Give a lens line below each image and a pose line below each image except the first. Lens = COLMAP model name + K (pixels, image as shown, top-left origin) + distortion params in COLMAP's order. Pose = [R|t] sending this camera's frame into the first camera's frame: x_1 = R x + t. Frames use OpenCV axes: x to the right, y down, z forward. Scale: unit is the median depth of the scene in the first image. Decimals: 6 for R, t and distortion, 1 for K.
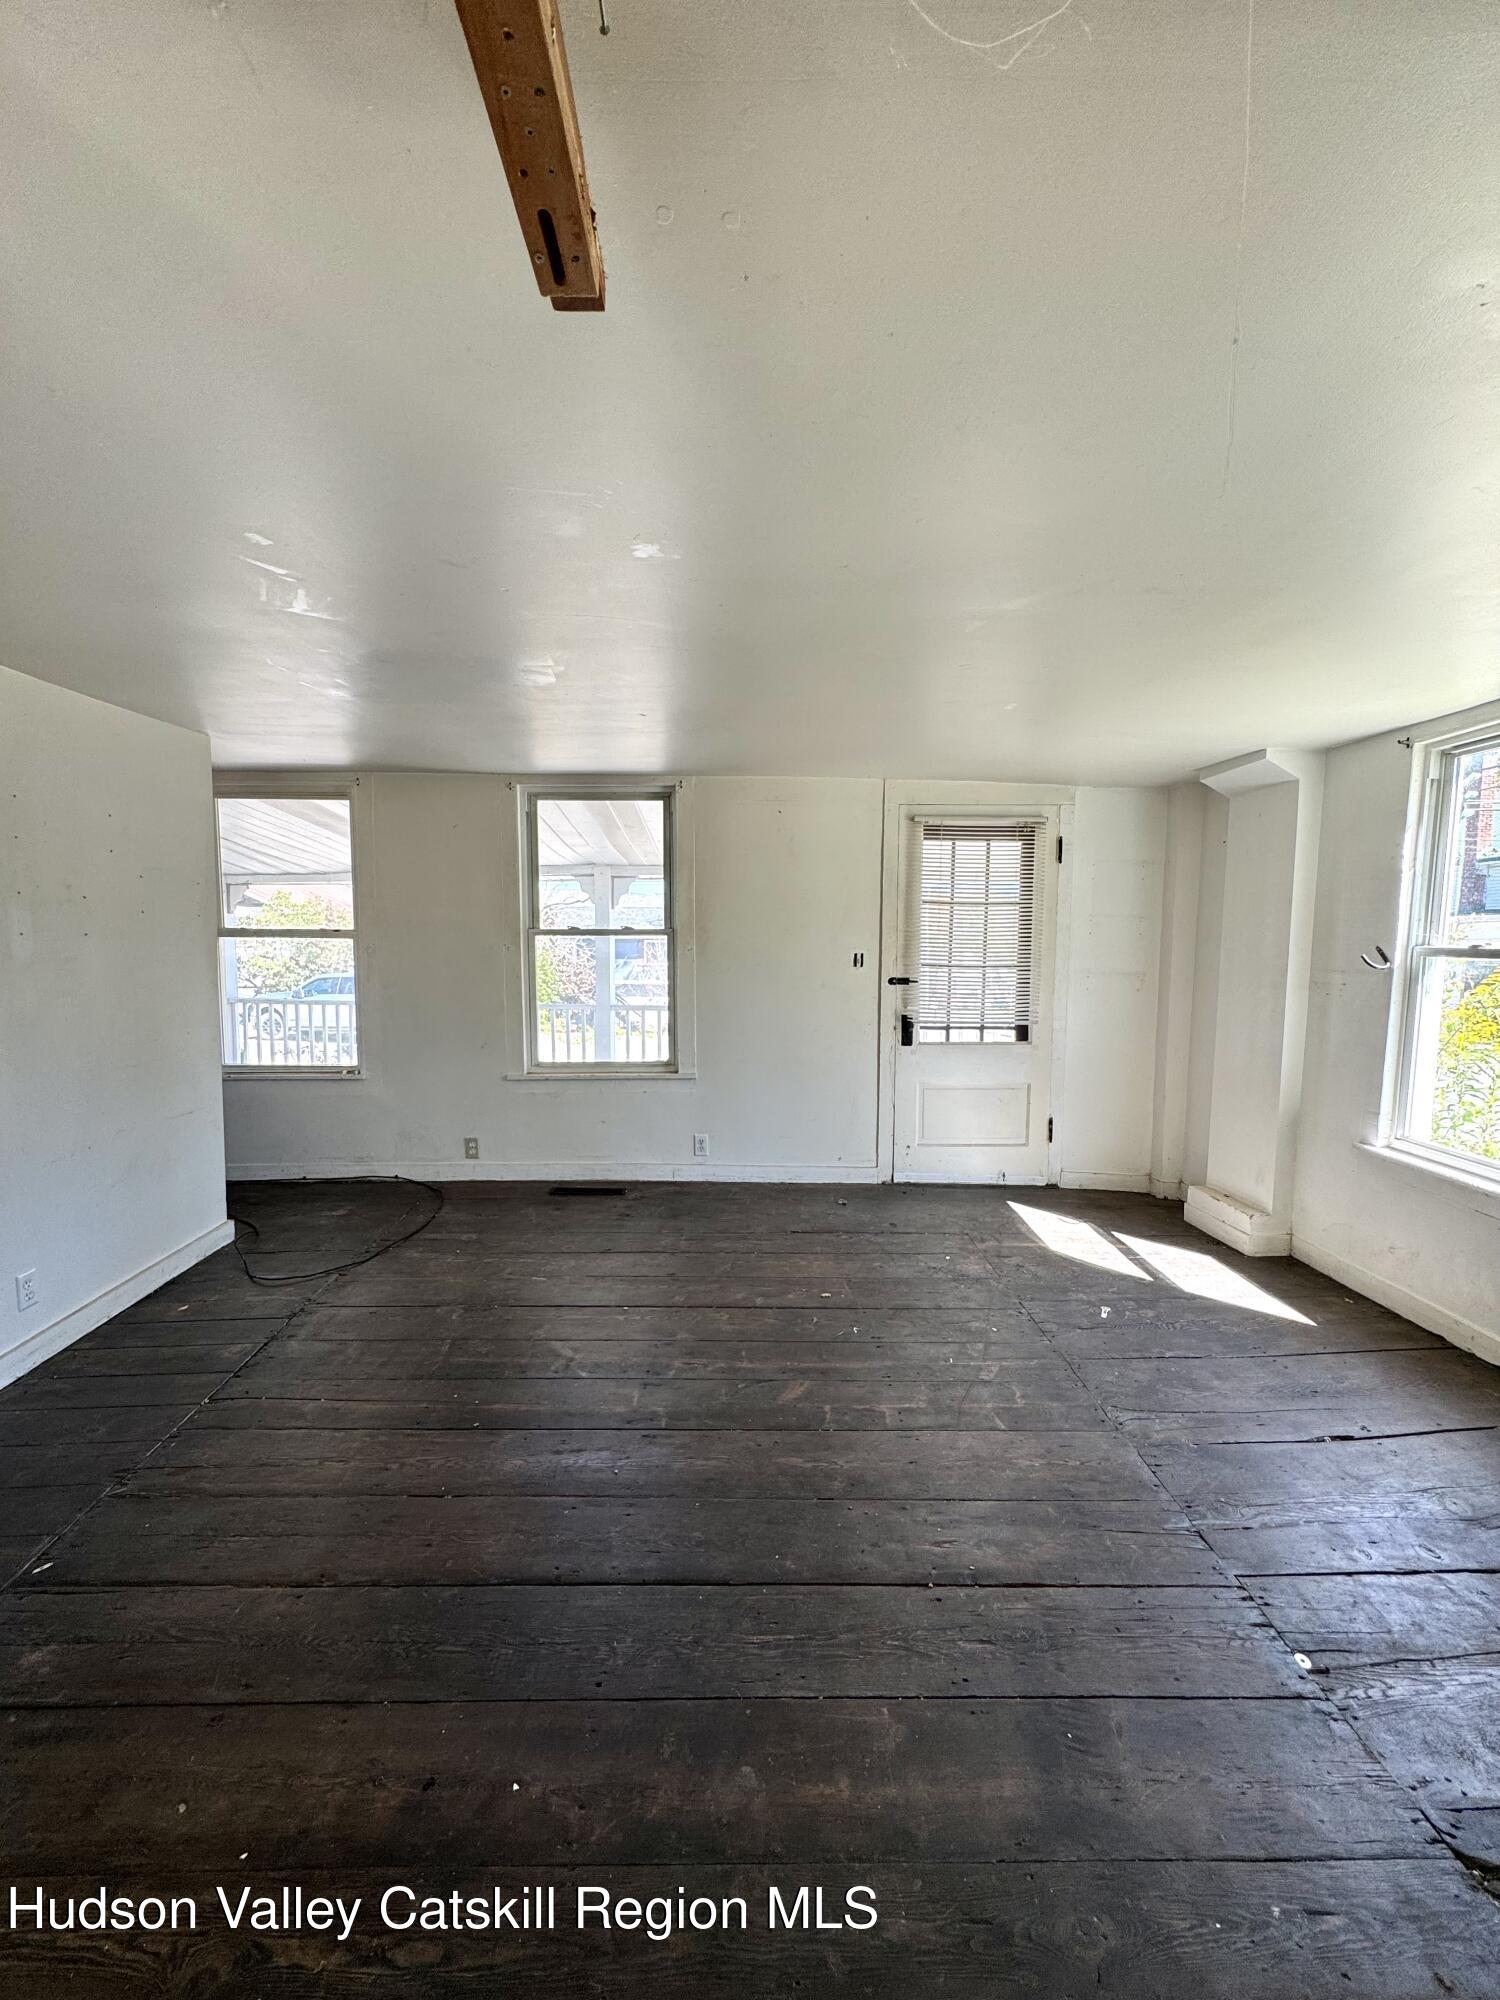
lens RADIAL K [[799.4, 0, 747.1], [0, 799.4, 1000.0], [0, 0, 1]] dist [-0.003622, 0.001040]
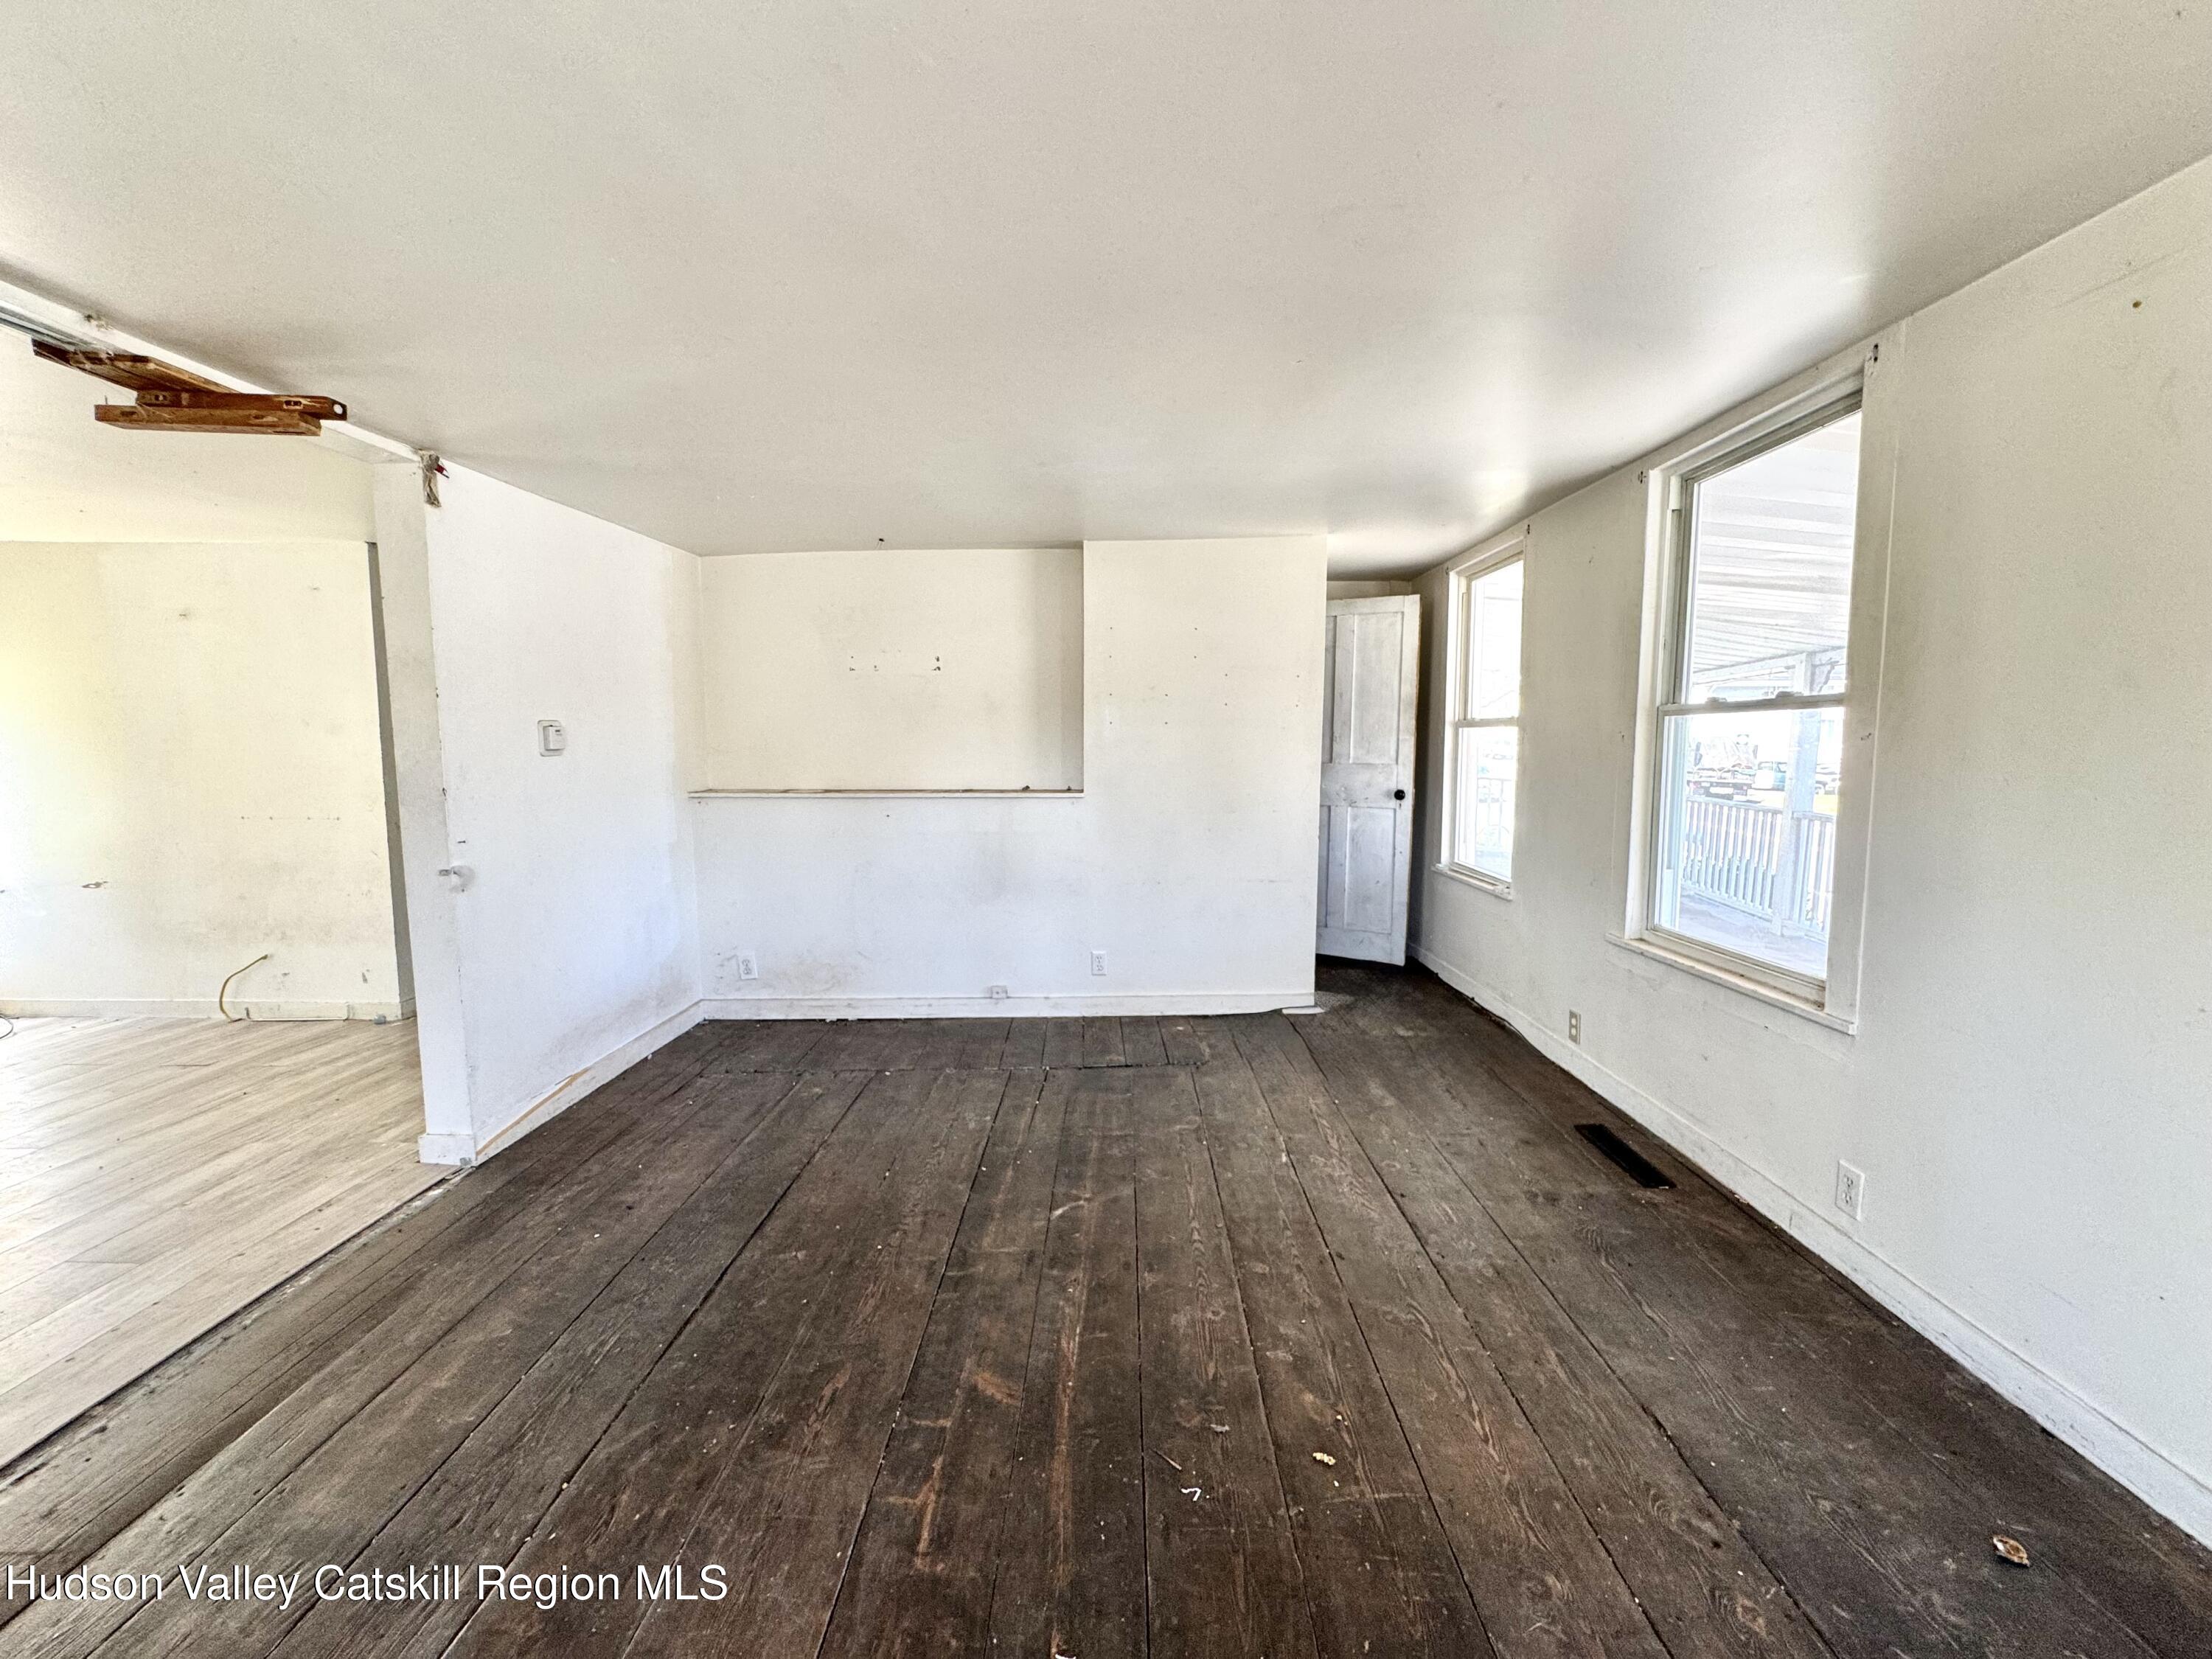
lens RADIAL K [[884.2, 0, 1105.2], [0, 884.2, 828.1], [0, 0, 1]] dist [-0.003622, 0.001040]
pose [[-0.026815, 0.094490, -0.995165, 0.437436], [-0.081915, 0.991967, 0.096393, -0.027702], [0.996279, 0.084103, -0.018860, 0.630109]]
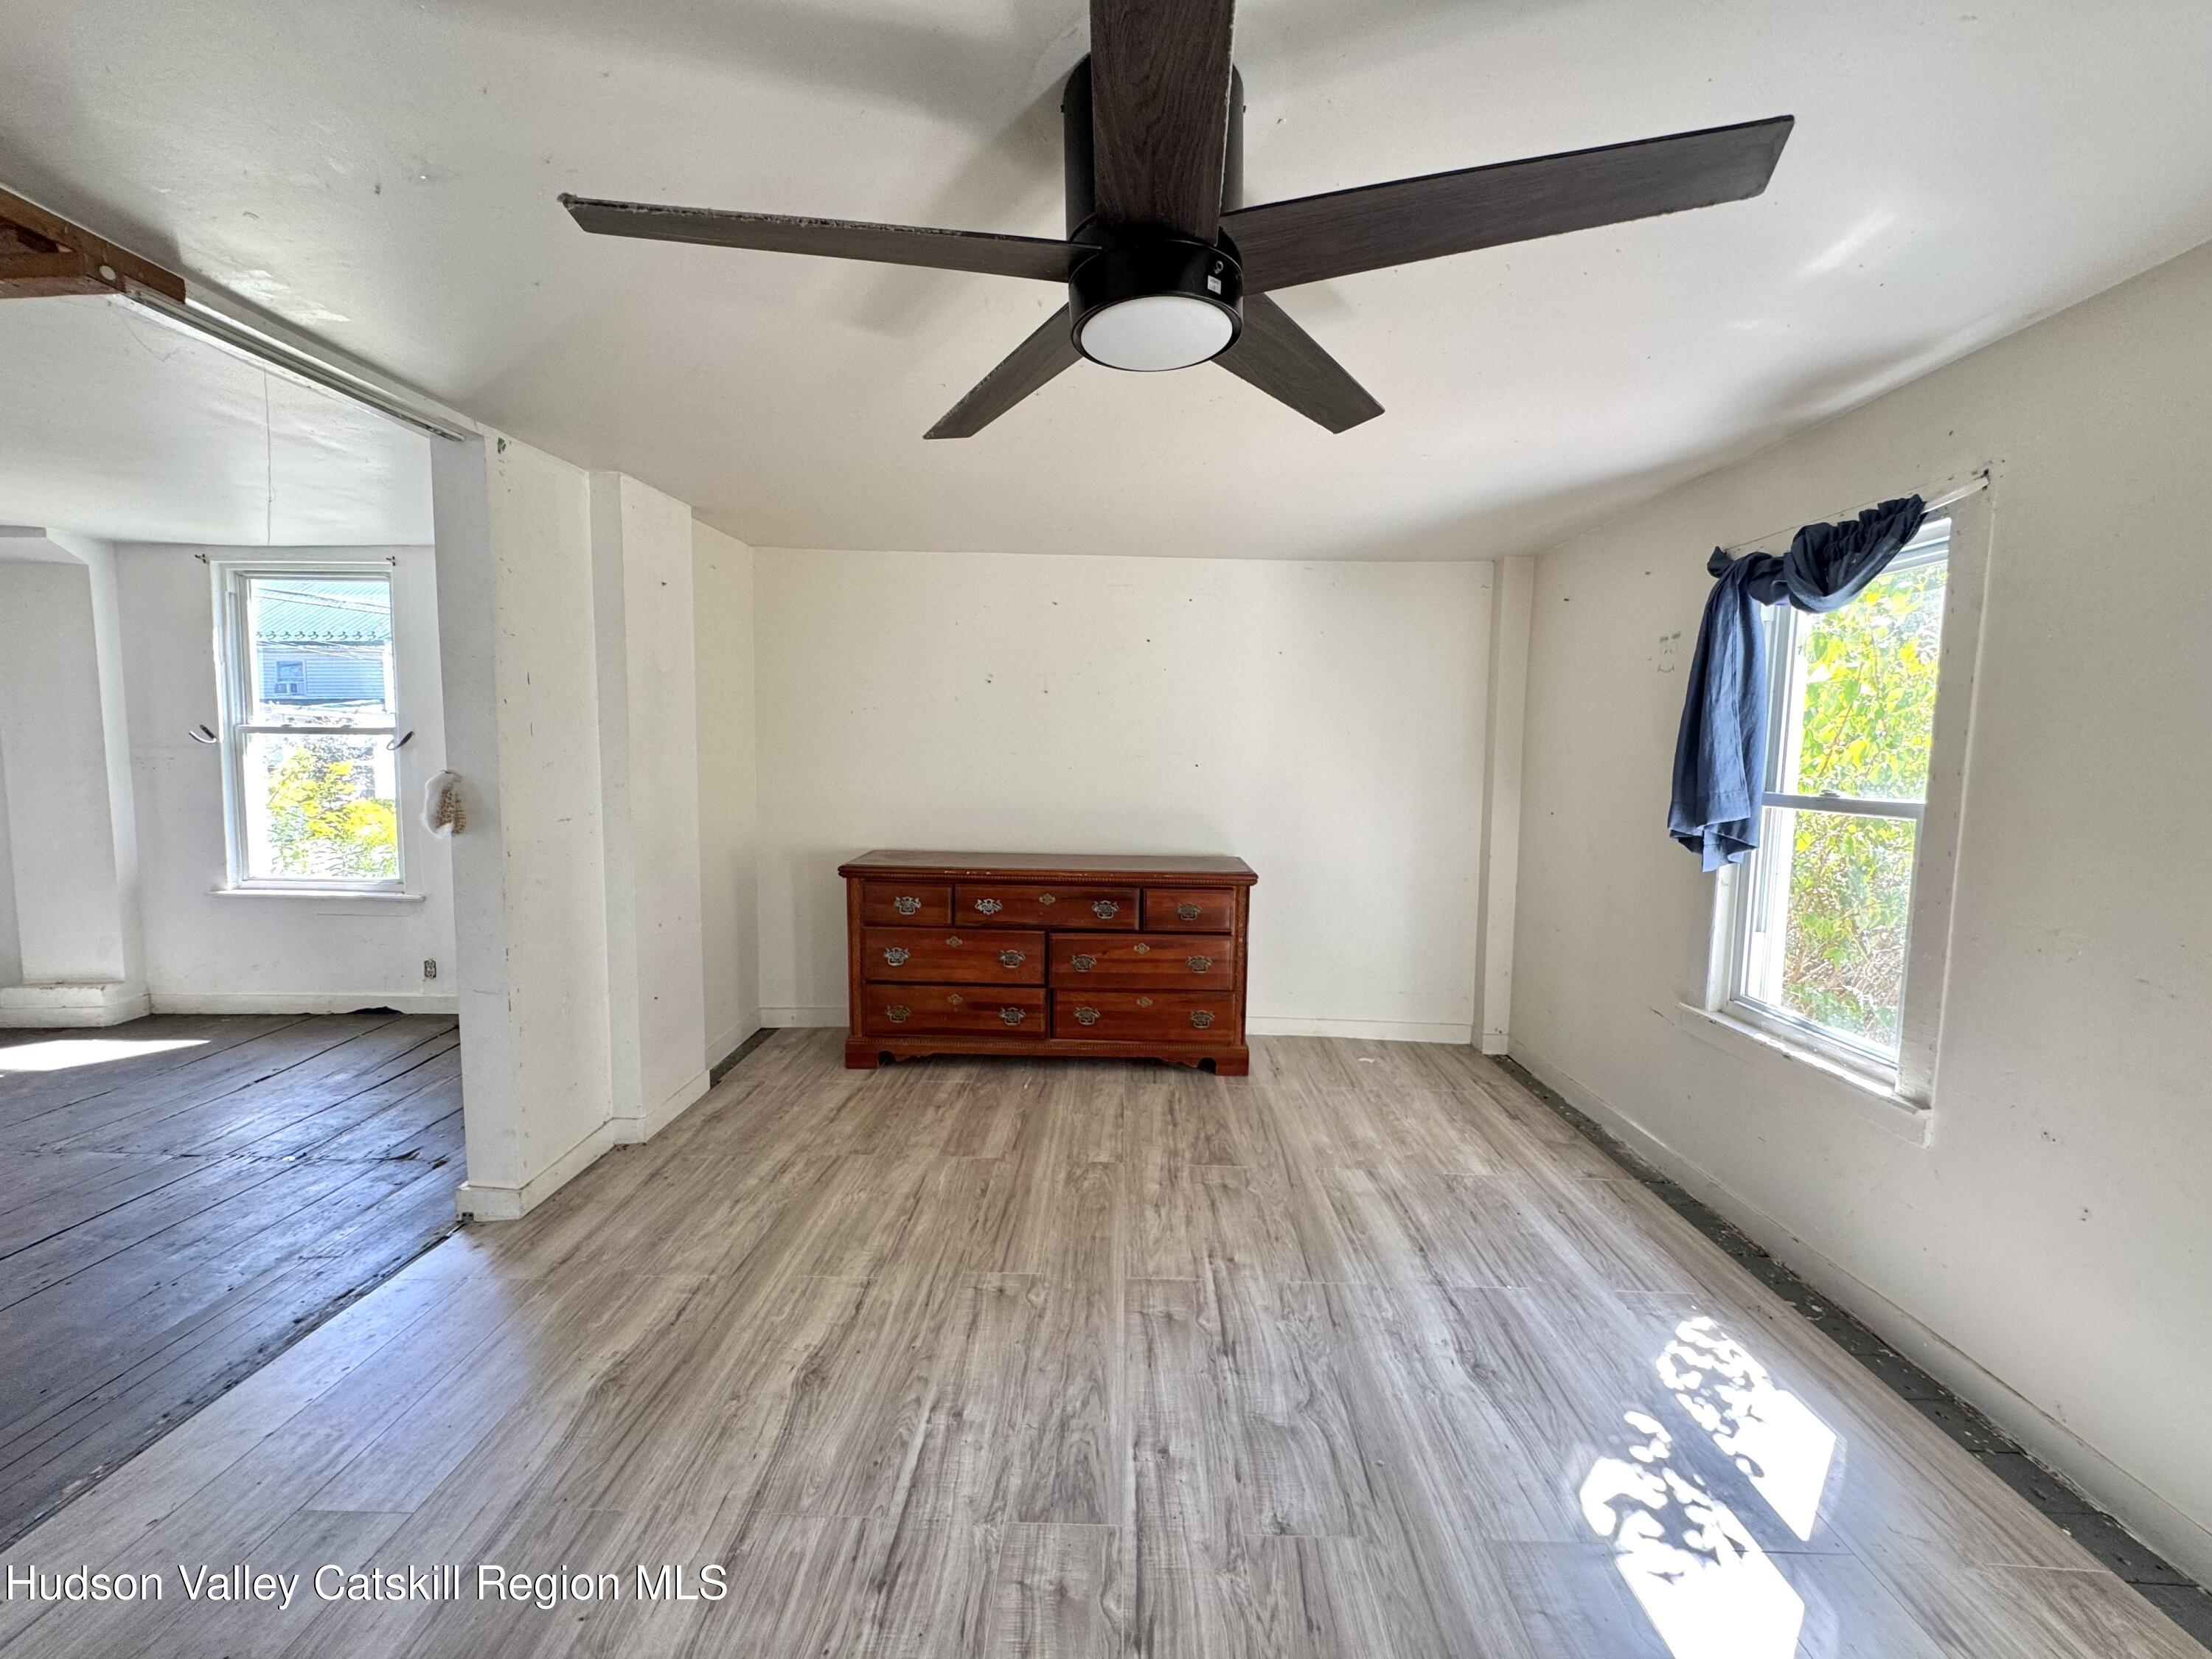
lens RADIAL K [[884.2, 0, 1108.1], [0, 884.2, 830.7], [0, 0, 1]] dist [-0.003622, 0.001040]
pose [[0.033146, -0.099699, 0.994465, -0.367600], [0.065800, 0.993071, 0.097366, 0.037959], [-0.997282, 0.062208, 0.039477, -0.295398]]
